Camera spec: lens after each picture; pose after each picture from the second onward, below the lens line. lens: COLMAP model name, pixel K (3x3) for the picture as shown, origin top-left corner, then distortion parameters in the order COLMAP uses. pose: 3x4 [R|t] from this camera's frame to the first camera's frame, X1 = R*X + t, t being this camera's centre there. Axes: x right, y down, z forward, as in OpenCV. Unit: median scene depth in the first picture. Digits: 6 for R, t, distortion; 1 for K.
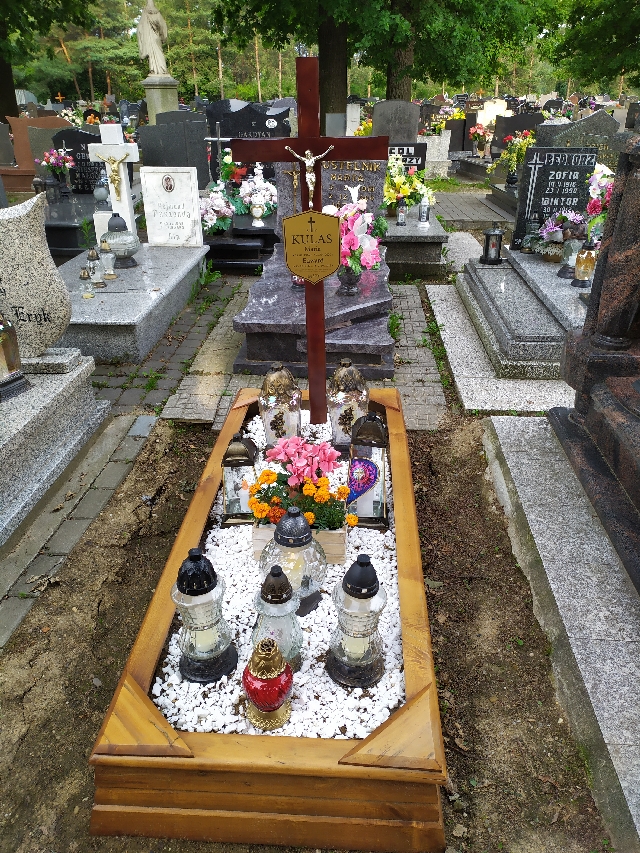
lens RADIAL K [[639.0, 0, 320.0], [0, 639.0, 426.5], [0, 0, 1]] dist [0.085838, -0.085528]
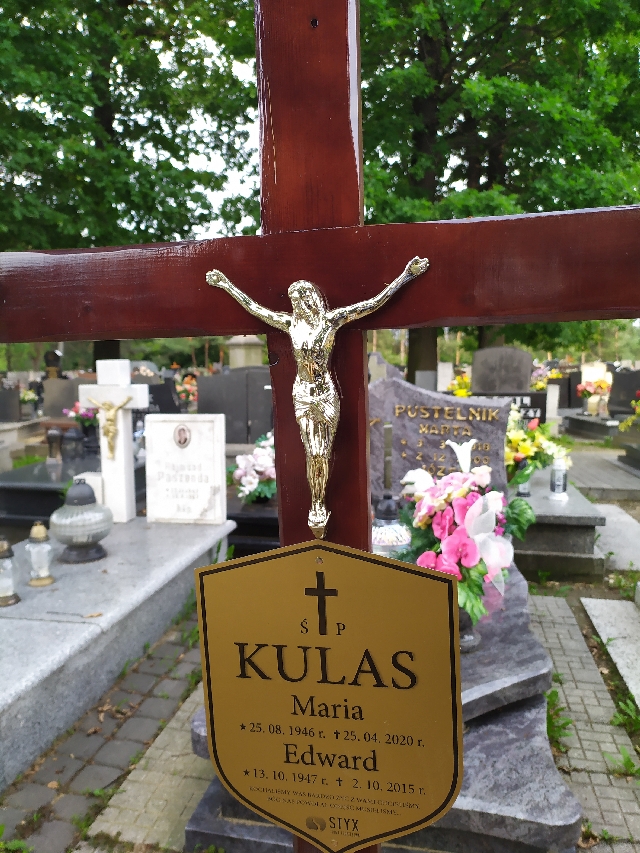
lens RADIAL K [[639.0, 0, 320.0], [0, 639.0, 426.5], [0, 0, 1]] dist [0.085838, -0.085528]
pose [[0.990124, 0.009795, -0.139854, 0.007478], [-0.060912, 0.928537, -0.366207, -0.139059], [0.126272, 0.371109, 0.919964, 0.374547]]
